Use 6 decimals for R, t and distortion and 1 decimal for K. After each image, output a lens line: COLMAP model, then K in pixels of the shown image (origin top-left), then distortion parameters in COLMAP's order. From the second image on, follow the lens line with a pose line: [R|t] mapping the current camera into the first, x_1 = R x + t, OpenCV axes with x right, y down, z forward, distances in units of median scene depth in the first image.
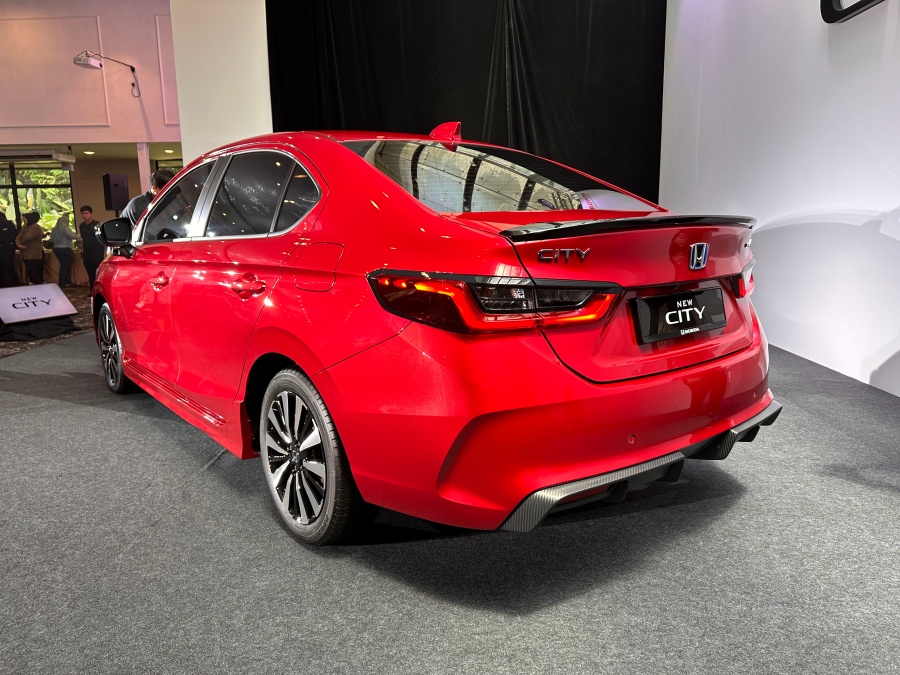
lens RADIAL K [[640.7, 0, 456.7], [0, 640.7, 336.1], [0, 0, 1]] dist [0.010788, -0.004862]
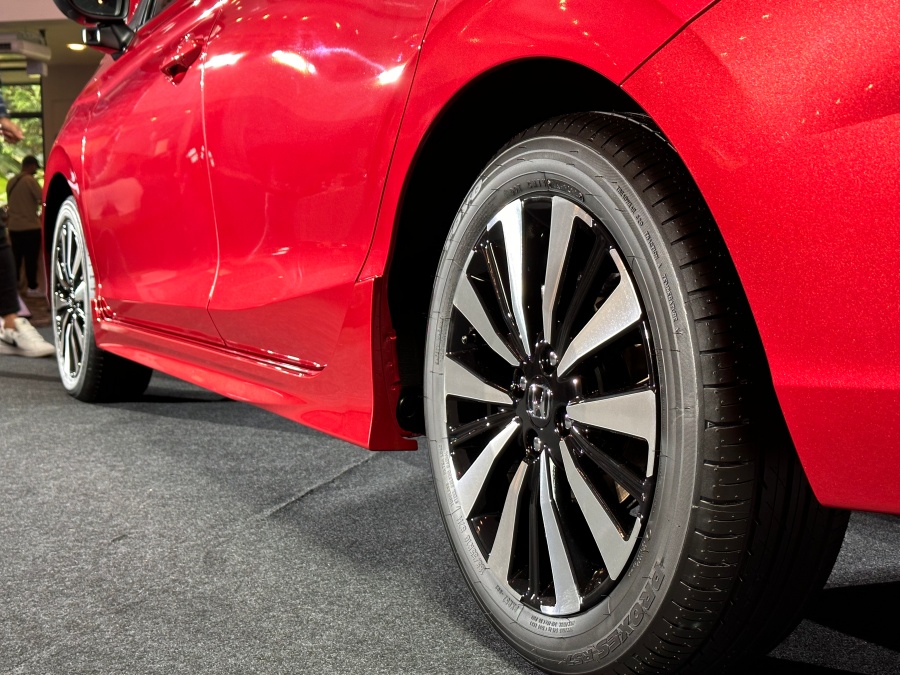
lens RADIAL K [[1282.3, 0, 445.3], [0, 1282.3, 336.2], [0, 0, 1]] dist [0.123307, 0.000000]
pose [[0.972067, 0.017091, -0.234081, -0.141810], [-0.038120, 0.995599, -0.085607, 0.202503], [0.231588, 0.092139, 0.968441, 0.351466]]
